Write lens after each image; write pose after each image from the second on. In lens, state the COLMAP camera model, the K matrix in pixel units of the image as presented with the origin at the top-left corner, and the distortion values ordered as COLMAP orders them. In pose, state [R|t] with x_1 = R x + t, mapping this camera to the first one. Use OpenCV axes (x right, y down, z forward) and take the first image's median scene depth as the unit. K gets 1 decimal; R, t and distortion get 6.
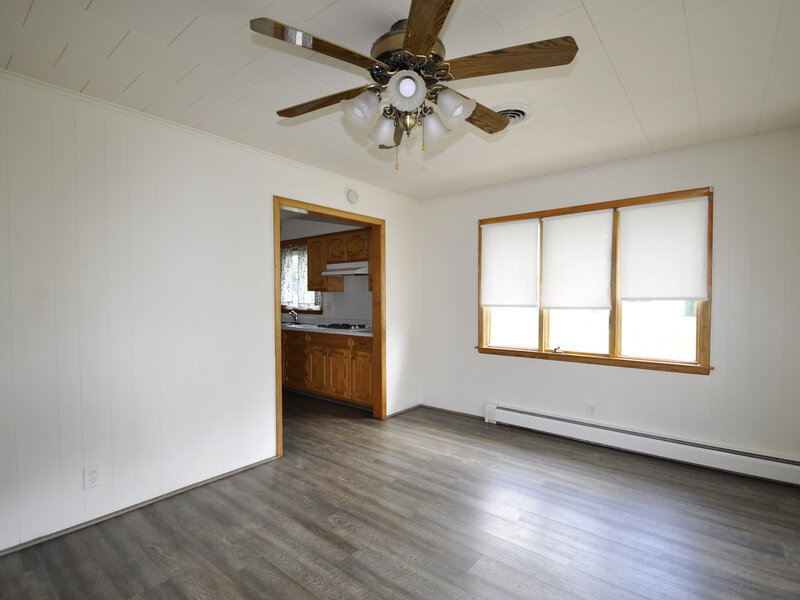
lens RADIAL K [[392.3, 0, 398.0], [0, 392.3, 310.5], [0, 0, 1]] dist [-0.001724, -0.001607]
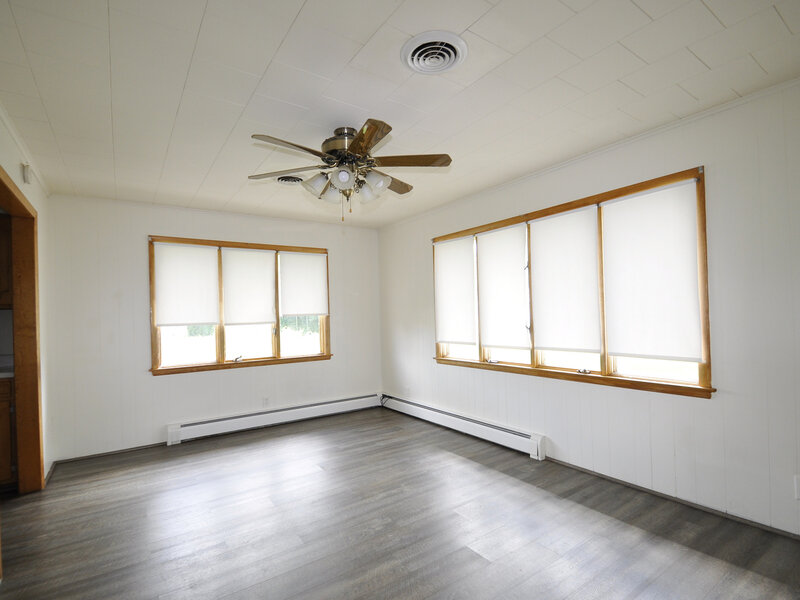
lens RADIAL K [[392.3, 0, 398.0], [0, 392.3, 310.5], [0, 0, 1]] dist [-0.001724, -0.001607]
pose [[0.289530, 0.001619, 0.957167, -0.573442], [0.057197, 0.998182, -0.018990, 0.003036], [-0.955458, 0.060245, 0.288911, 0.171126]]
